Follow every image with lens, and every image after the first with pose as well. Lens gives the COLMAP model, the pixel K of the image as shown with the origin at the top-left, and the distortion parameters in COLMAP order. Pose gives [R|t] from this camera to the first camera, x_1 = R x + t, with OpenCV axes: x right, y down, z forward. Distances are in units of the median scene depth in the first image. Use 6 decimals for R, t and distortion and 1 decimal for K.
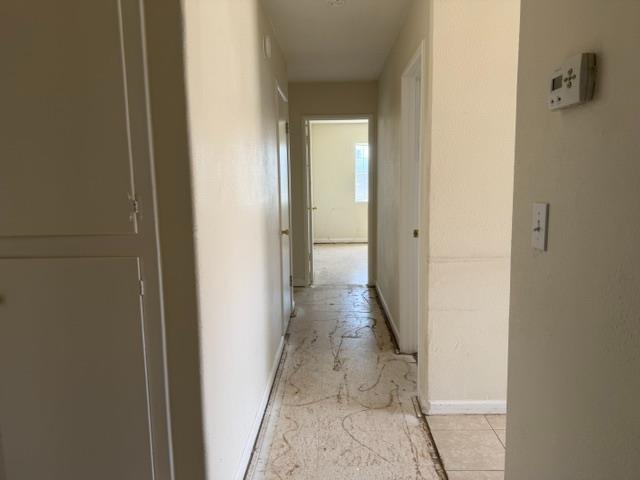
lens RADIAL K [[450.3, 0, 320.0], [0, 450.3, 240.0], [0, 0, 1]] dist [0.052576, -0.069255]
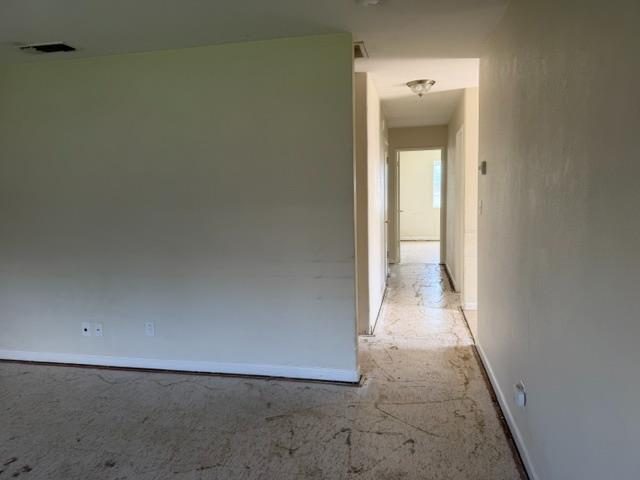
lens RADIAL K [[436.9, 0, 320.0], [0, 436.9, 240.0], [0, 0, 1]] dist [0.105335, -0.060645]
pose [[0.983645, 0.010663, -0.179804, -0.023271], [-0.013989, 0.999754, -0.017238, 0.070980], [0.179576, 0.019471, 0.983551, -0.601581]]
